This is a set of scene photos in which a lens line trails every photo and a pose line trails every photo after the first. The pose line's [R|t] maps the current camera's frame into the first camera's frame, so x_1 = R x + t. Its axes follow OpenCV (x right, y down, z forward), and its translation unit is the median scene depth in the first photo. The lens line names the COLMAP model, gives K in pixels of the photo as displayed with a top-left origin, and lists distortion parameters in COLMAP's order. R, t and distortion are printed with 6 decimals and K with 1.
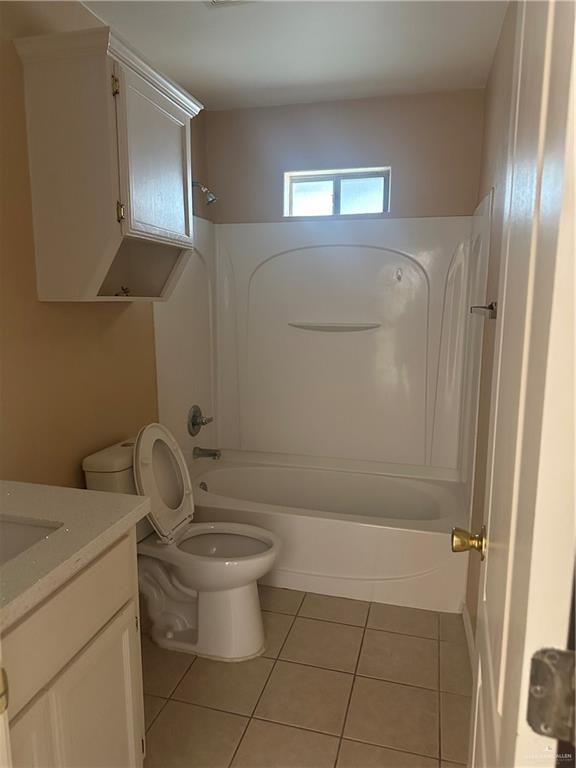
lens RADIAL K [[537.5, 0, 288.0], [0, 537.5, 384.0], [0, 0, 1]] dist [0.002745, 0.001102]
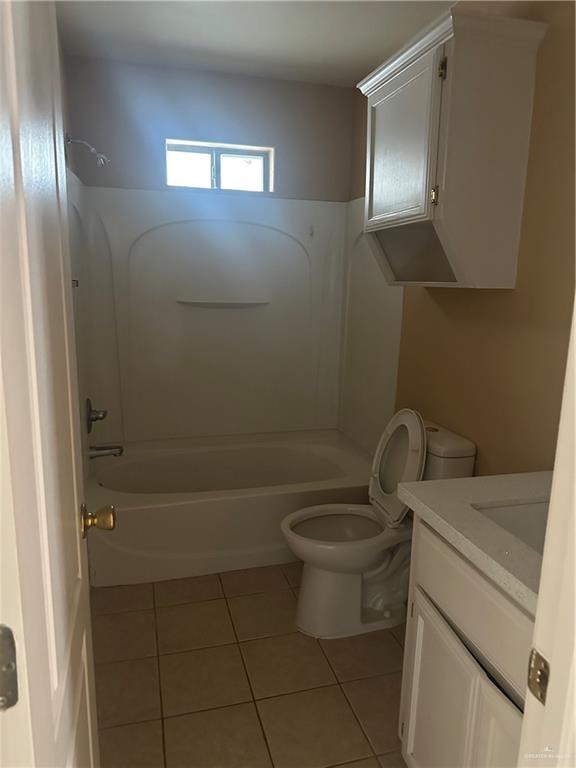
lens RADIAL K [[544.2, 0, 288.9], [0, 544.2, 365.9], [0, 0, 1]] dist [0.002663, -0.001134]
pose [[0.855231, -0.081605, 0.511782, -0.334867], [0.073333, 0.996644, 0.036371, -0.020694], [-0.513033, 0.006425, 0.858345, 0.084573]]
